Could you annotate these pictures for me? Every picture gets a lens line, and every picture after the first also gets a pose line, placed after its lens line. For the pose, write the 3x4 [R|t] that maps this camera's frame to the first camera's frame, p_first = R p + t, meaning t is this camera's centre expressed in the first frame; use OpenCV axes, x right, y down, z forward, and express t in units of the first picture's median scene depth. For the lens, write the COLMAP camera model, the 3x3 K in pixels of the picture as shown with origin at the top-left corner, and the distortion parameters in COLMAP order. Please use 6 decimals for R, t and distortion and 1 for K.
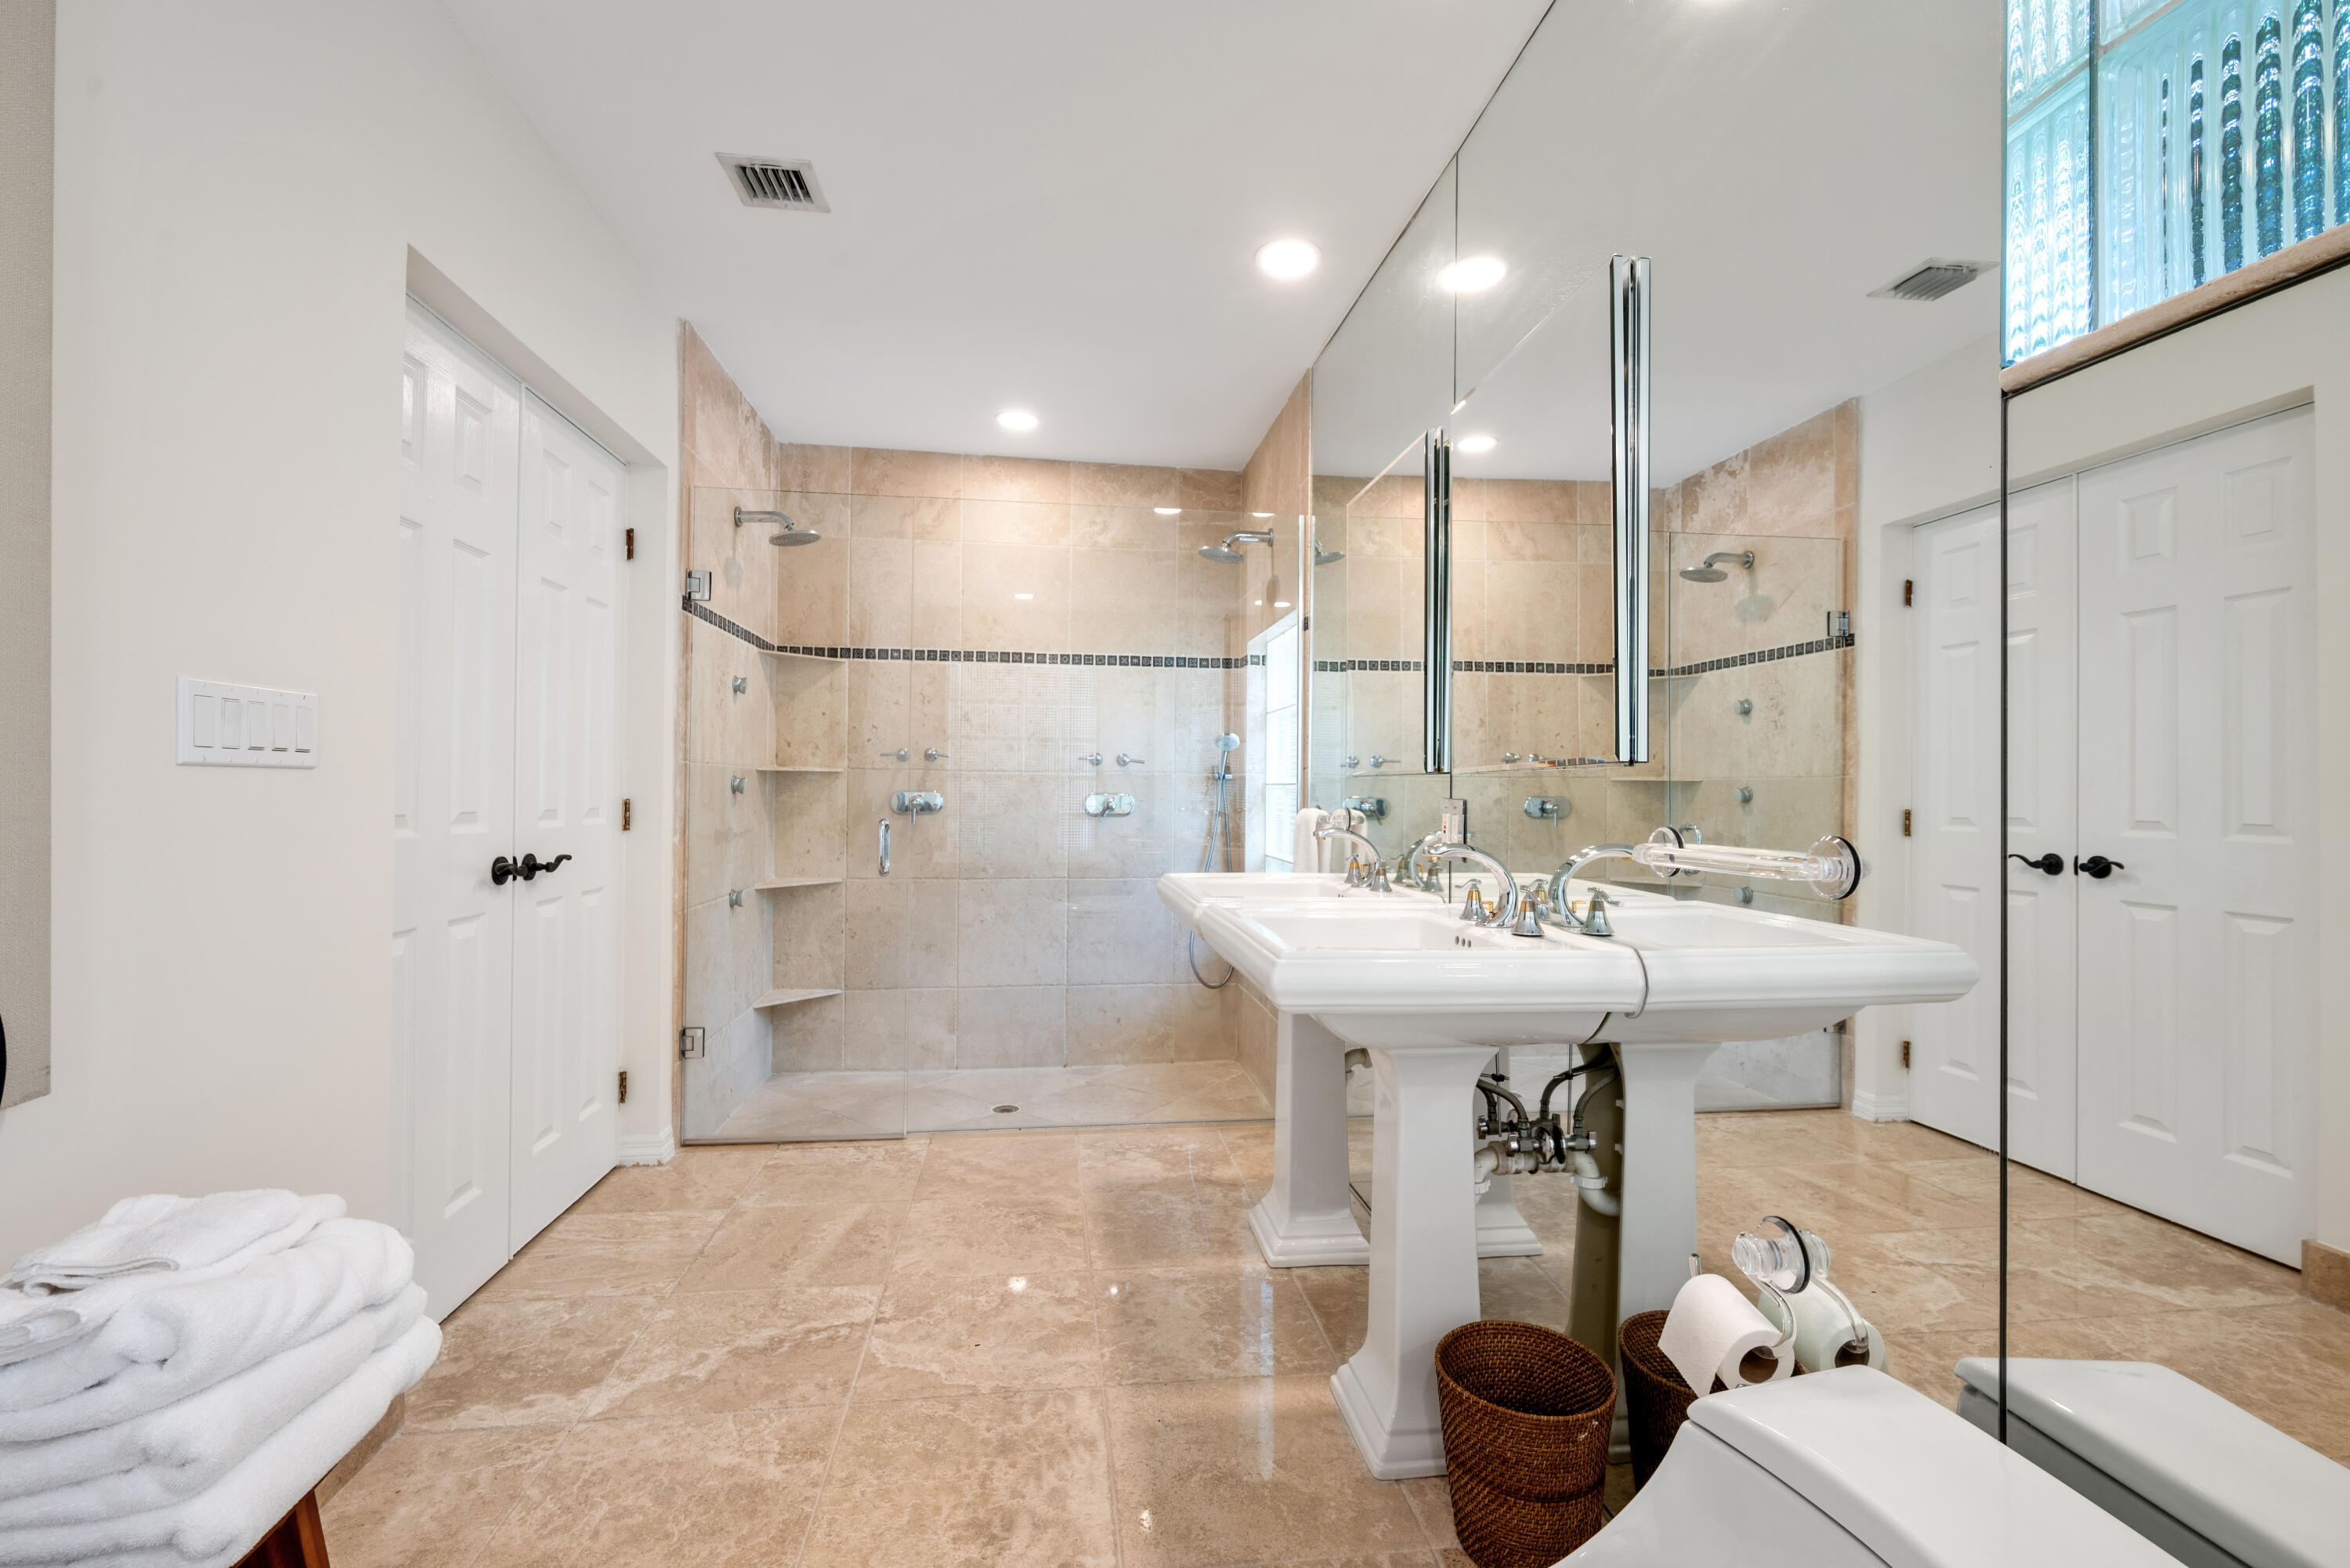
lens RADIAL K [[1087.3, 0, 1173.7], [0, 1087.3, 780.7], [0, 0, 1]] dist [-0.003060, -0.000113]
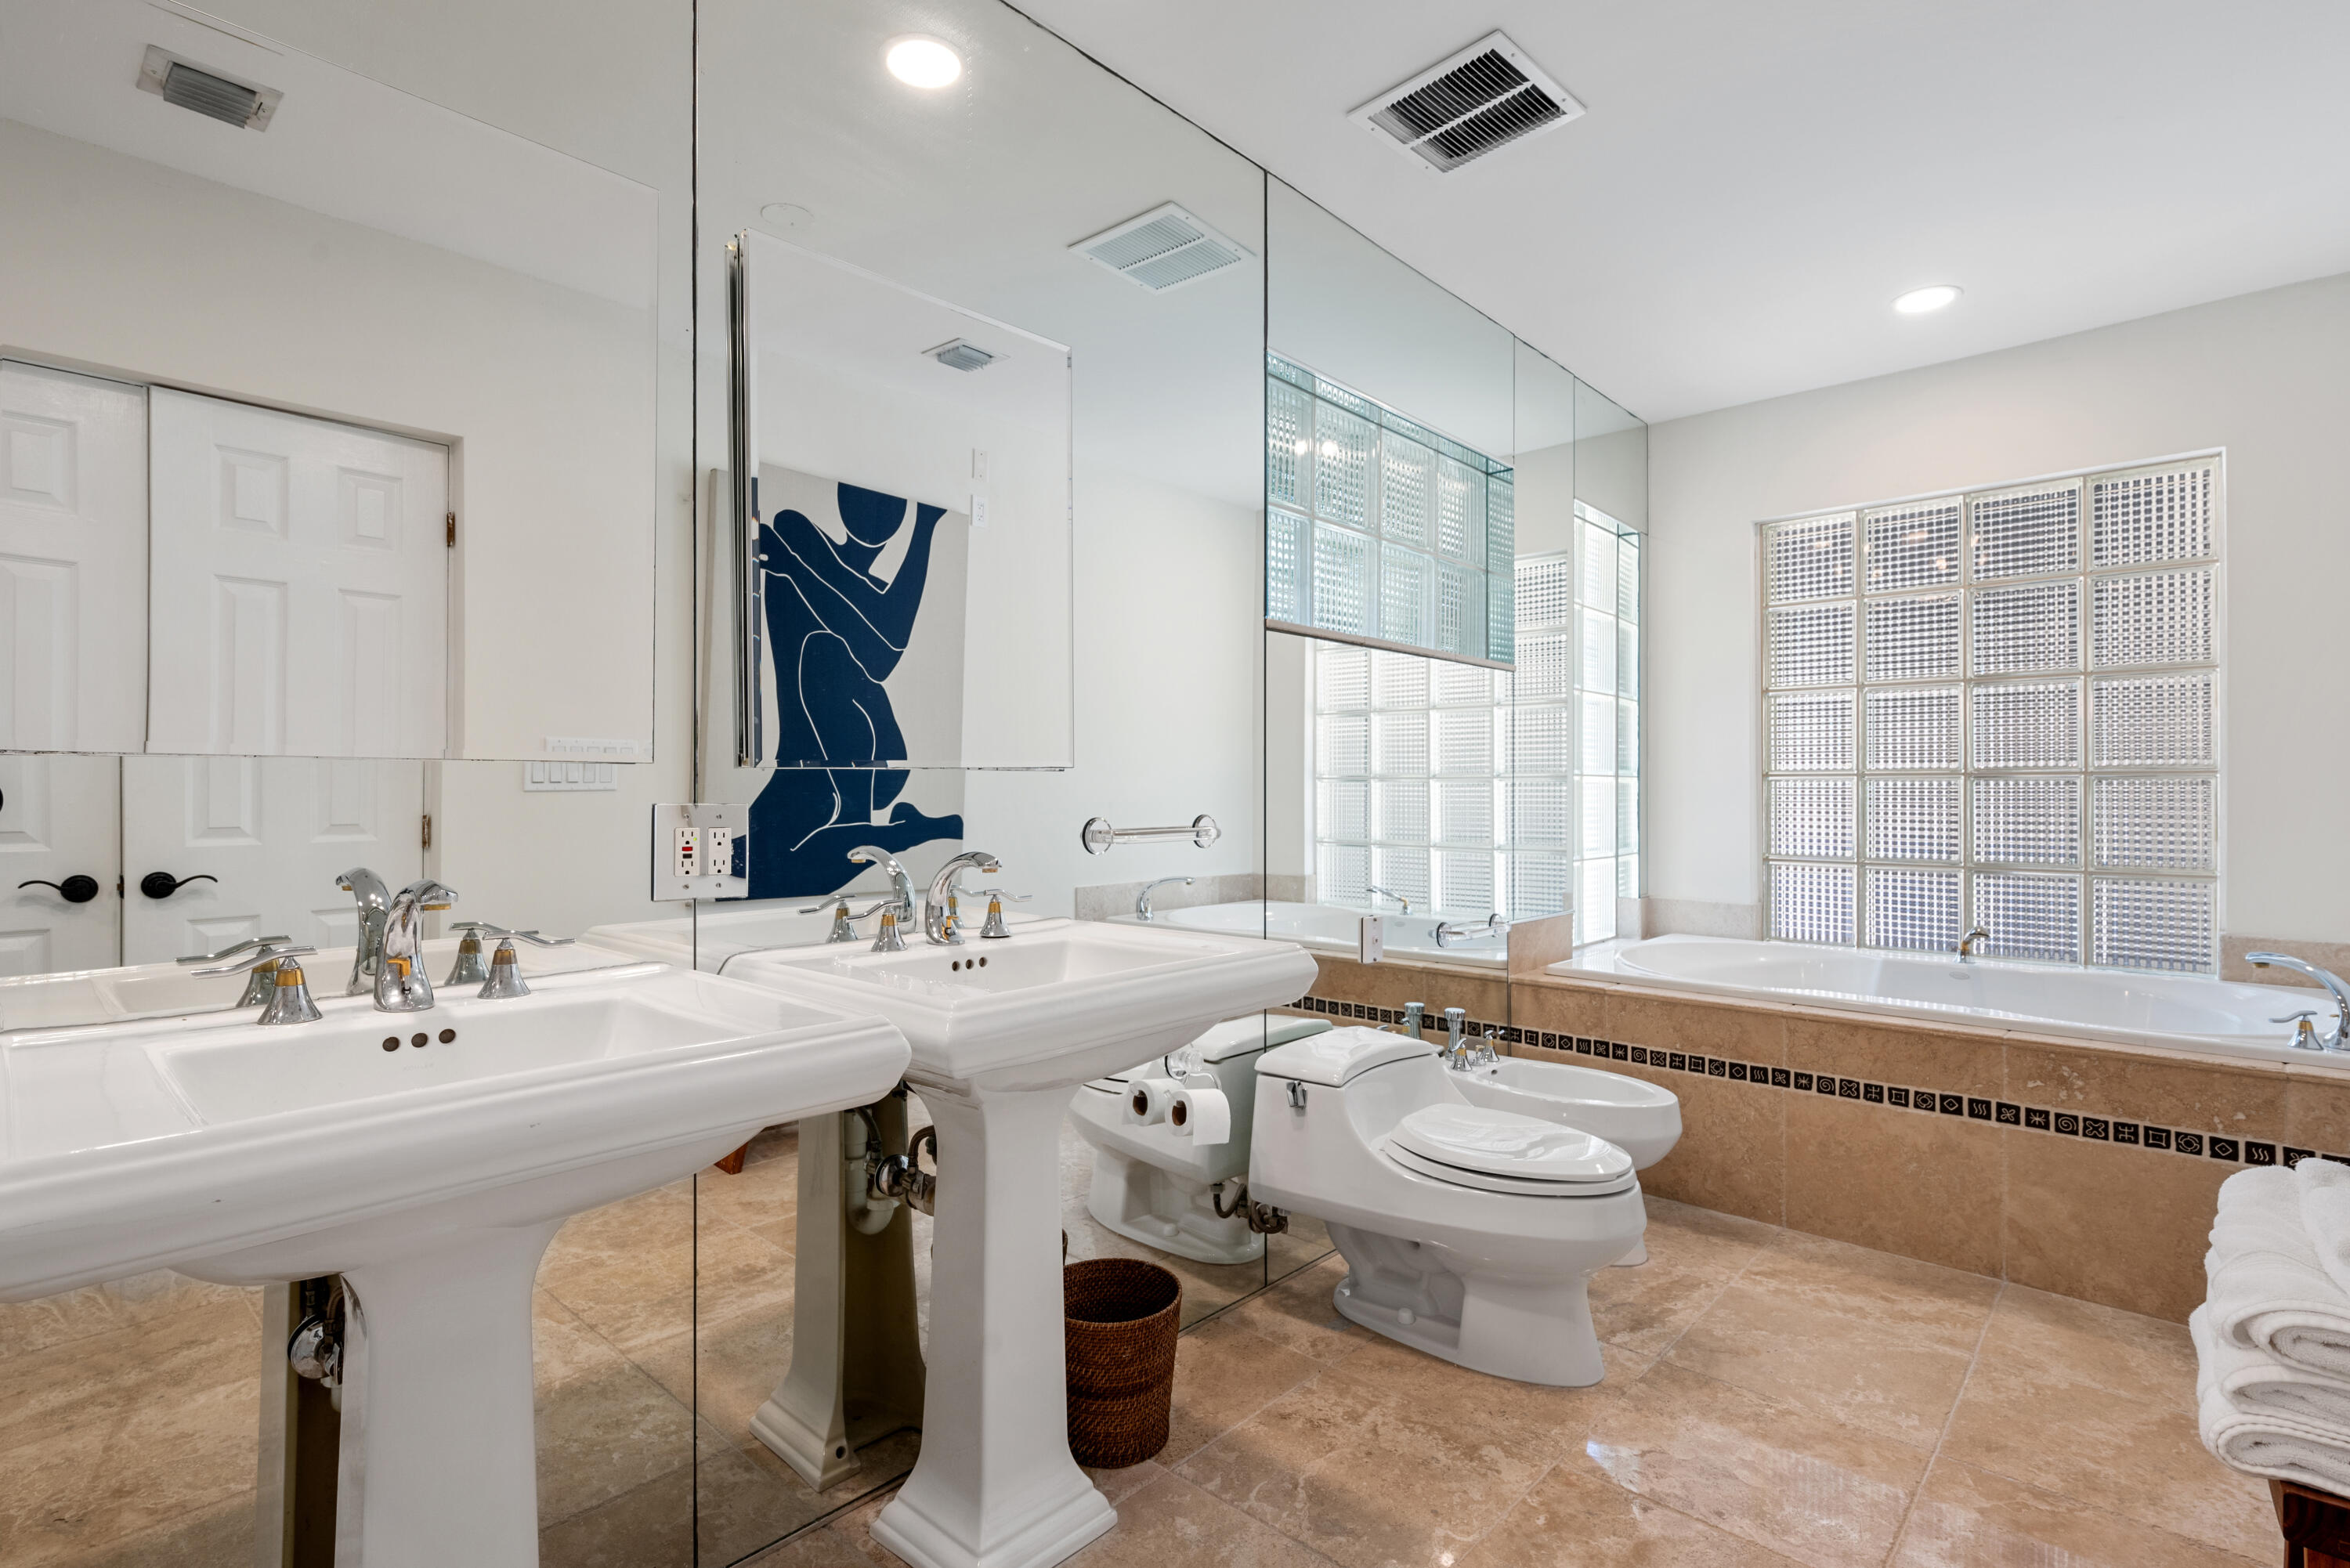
lens RADIAL K [[1126.3, 0, 1173.4], [0, 1126.3, 783.7], [0, 0, 1]] dist [-0.000371, -0.000004]
pose [[-0.652132, -0.001343, 0.758104, -0.348788], [-0.004212, 0.999989, -0.001852, -0.001917], [-0.758094, -0.004401, -0.652131, 0.972737]]
